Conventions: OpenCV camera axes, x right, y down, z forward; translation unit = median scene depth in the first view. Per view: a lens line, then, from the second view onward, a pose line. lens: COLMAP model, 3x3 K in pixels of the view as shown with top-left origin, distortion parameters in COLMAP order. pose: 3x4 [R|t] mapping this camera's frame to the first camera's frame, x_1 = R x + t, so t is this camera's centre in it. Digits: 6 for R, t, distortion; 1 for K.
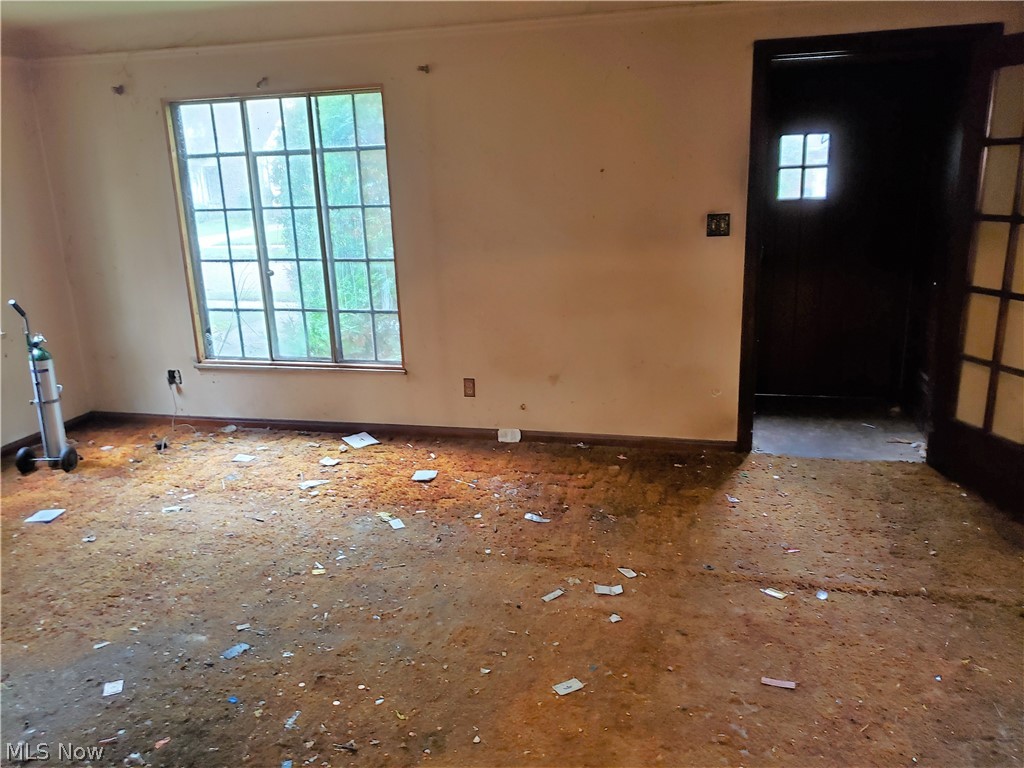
lens RADIAL K [[794.0, 0, 512.0], [0, 794.0, 384.0], [0, 0, 1]] dist [0.005798, -0.002865]
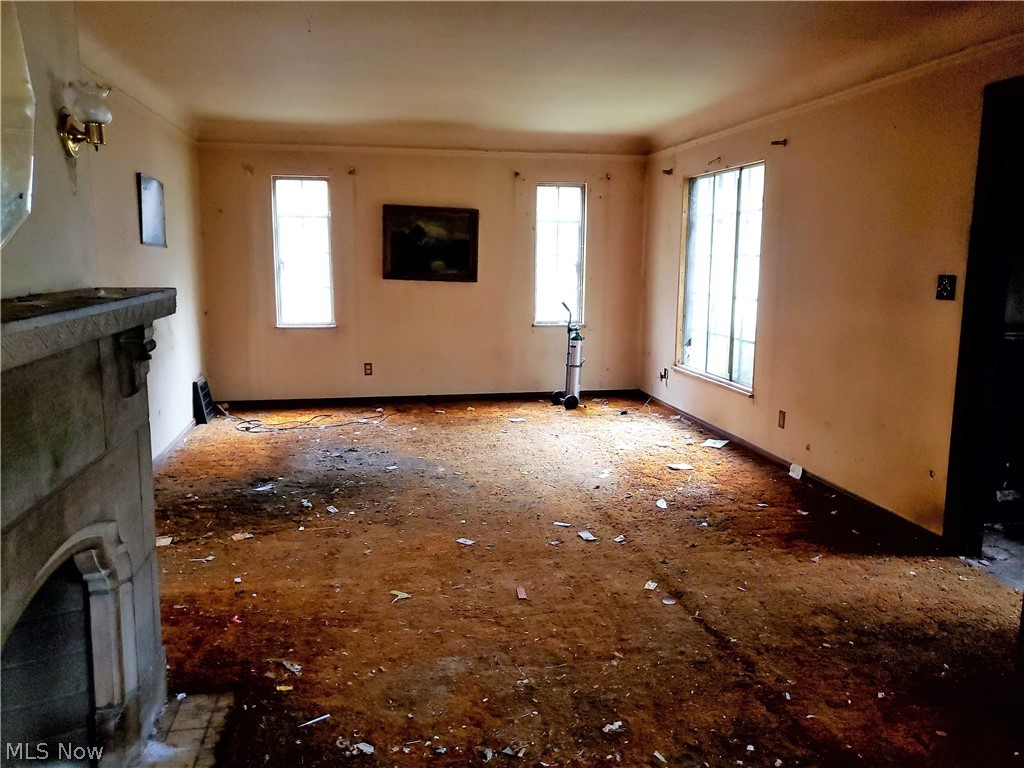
lens RADIAL K [[804.2, 0, 512.0], [0, 804.2, 384.0], [0, 0, 1]] dist [-0.005097, -0.004506]
pose [[0.422281, 0.182226, -0.887960, 0.874828], [-0.255025, 0.963901, 0.076530, -0.038073], [0.869851, 0.194135, 0.453509, 0.178336]]
